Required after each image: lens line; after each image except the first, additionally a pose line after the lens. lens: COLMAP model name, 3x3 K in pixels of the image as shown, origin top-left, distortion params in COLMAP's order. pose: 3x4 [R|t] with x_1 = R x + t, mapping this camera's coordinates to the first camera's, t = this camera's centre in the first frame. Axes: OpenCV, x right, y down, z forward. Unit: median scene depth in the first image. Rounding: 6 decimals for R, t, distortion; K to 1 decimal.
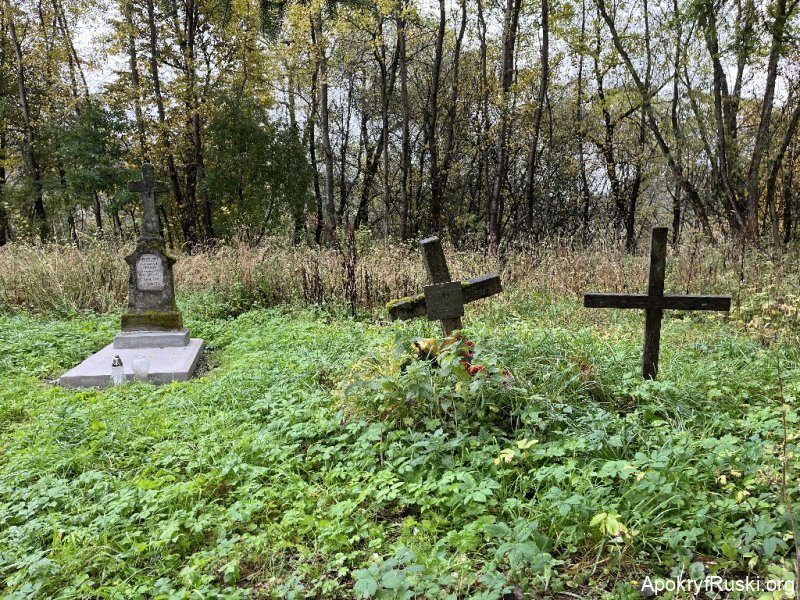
lens RADIAL K [[603.0, 0, 401.0], [0, 603.0, 303.9], [0, 0, 1]] dist [0.034724, 0.003940]
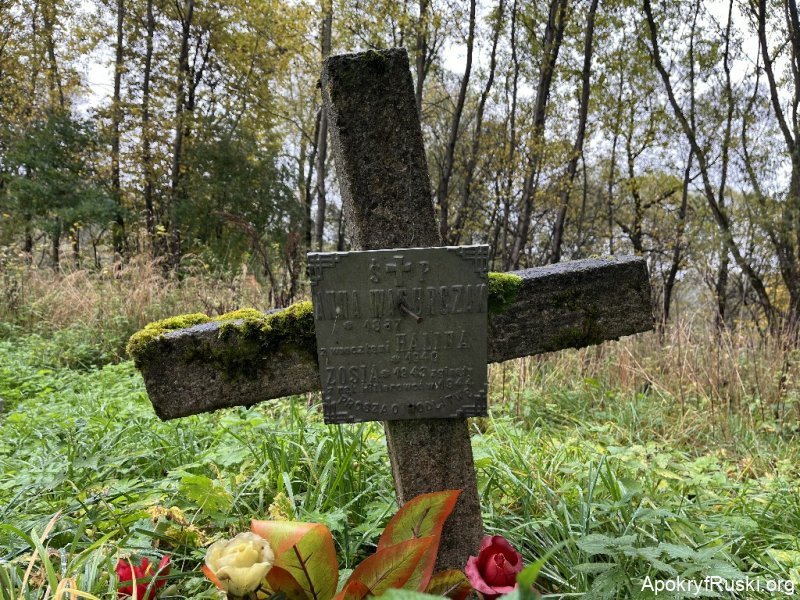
lens RADIAL K [[603.0, 0, 397.6], [0, 603.0, 300.9], [0, 0, 1]] dist [0.034724, 0.003940]
pose [[0.994750, 0.100548, -0.019053, 0.045590], [-0.102184, 0.986080, -0.131168, 0.005743], [0.005599, 0.132426, 0.991177, 0.483095]]
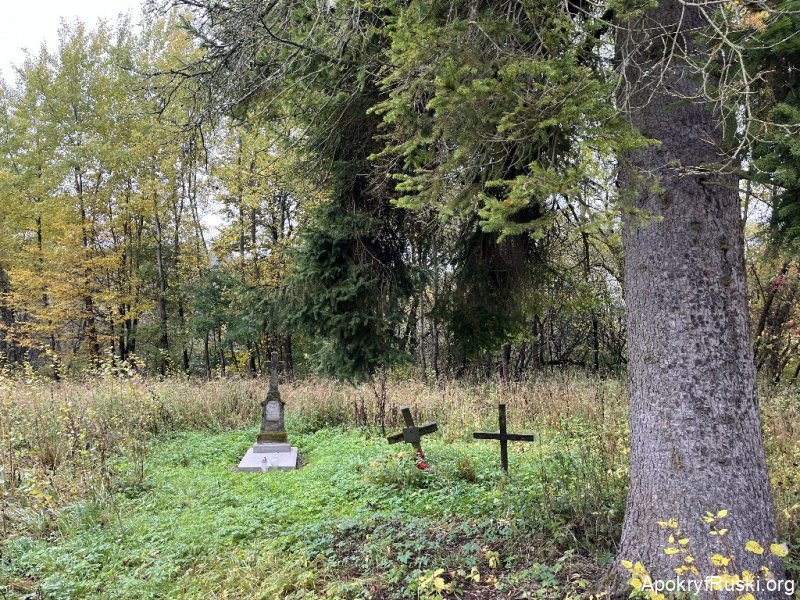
lens RADIAL K [[603.0, 0, 402.7], [0, 603.0, 298.5], [0, 0, 1]] dist [0.034724, 0.003940]
pose [[0.995390, -0.011551, -0.095208, 0.166352], [-0.004607, 0.985815, -0.167770, -0.082954], [0.095796, 0.167435, 0.981218, -0.855316]]
